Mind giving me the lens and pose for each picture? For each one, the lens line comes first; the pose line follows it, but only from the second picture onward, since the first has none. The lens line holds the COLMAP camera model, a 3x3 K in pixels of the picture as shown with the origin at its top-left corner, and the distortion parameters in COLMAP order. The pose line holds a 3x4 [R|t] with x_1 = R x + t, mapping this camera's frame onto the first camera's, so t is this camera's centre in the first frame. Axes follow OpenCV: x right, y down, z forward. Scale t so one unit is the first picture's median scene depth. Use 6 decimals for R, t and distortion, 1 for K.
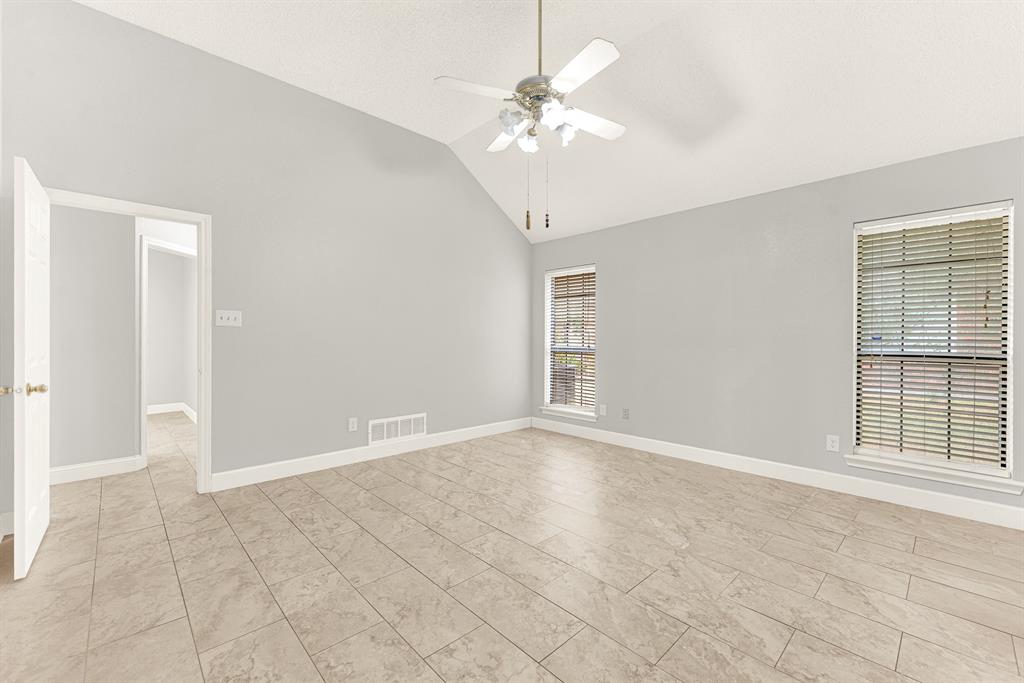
lens RADIAL K [[420.0, 0, 513.1], [0, 420.0, 340.1], [0, 0, 1]] dist [0.001884, -0.000002]
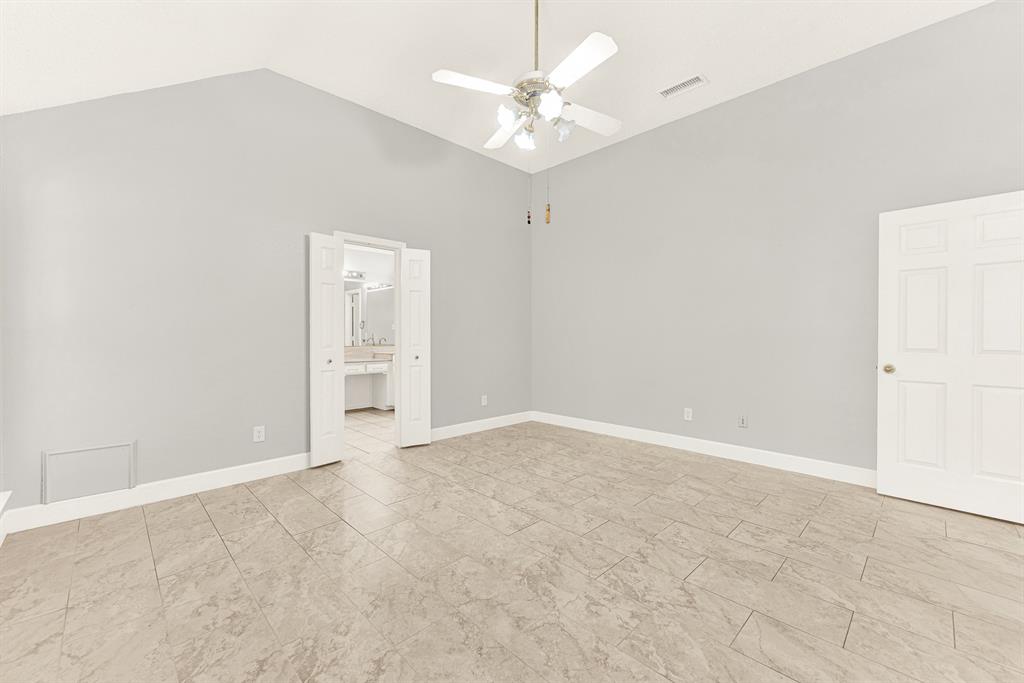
lens RADIAL K [[420.0, 0, 530.9], [0, 420.0, 336.4], [0, 0, 1]] dist [0.001884, -0.000002]
pose [[-0.998255, -0.001461, -0.059024, 0.117053], [-0.001976, 0.999960, 0.008666, -0.004223], [0.059009, 0.008768, -0.998219, 1.739379]]
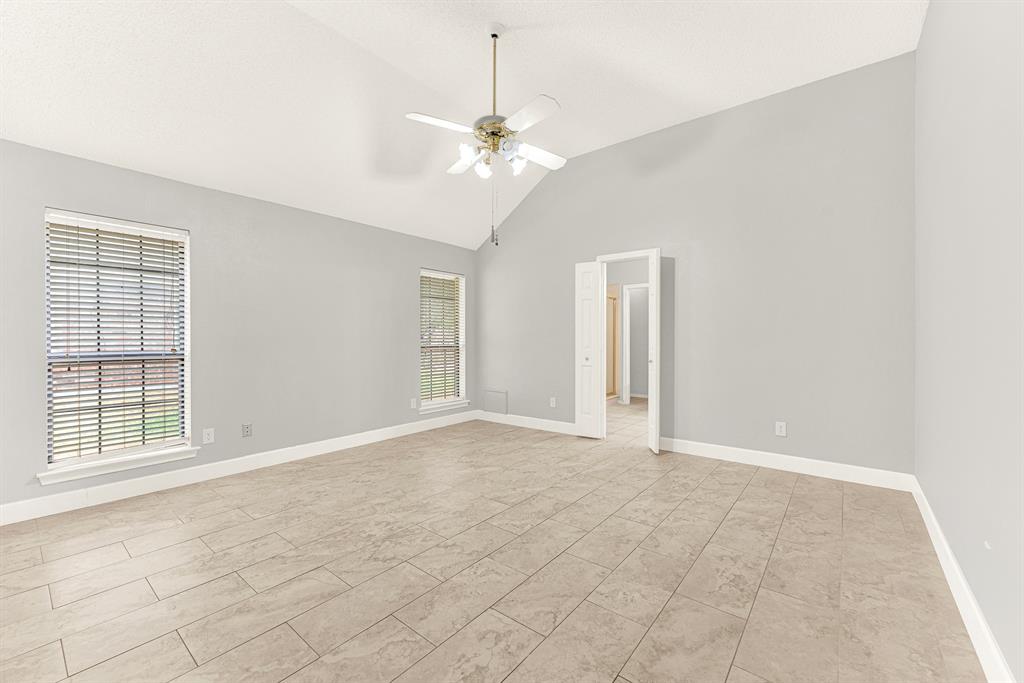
lens RADIAL K [[420.0, 0, 501.4], [0, 420.0, 337.7], [0, 0, 1]] dist [0.001884, -0.000002]
pose [[-0.124405, -0.001265, 0.992231, -0.974423], [0.005591, 0.999982, 0.001976, -0.007739], [-0.992216, 0.005793, -0.124396, 0.977647]]
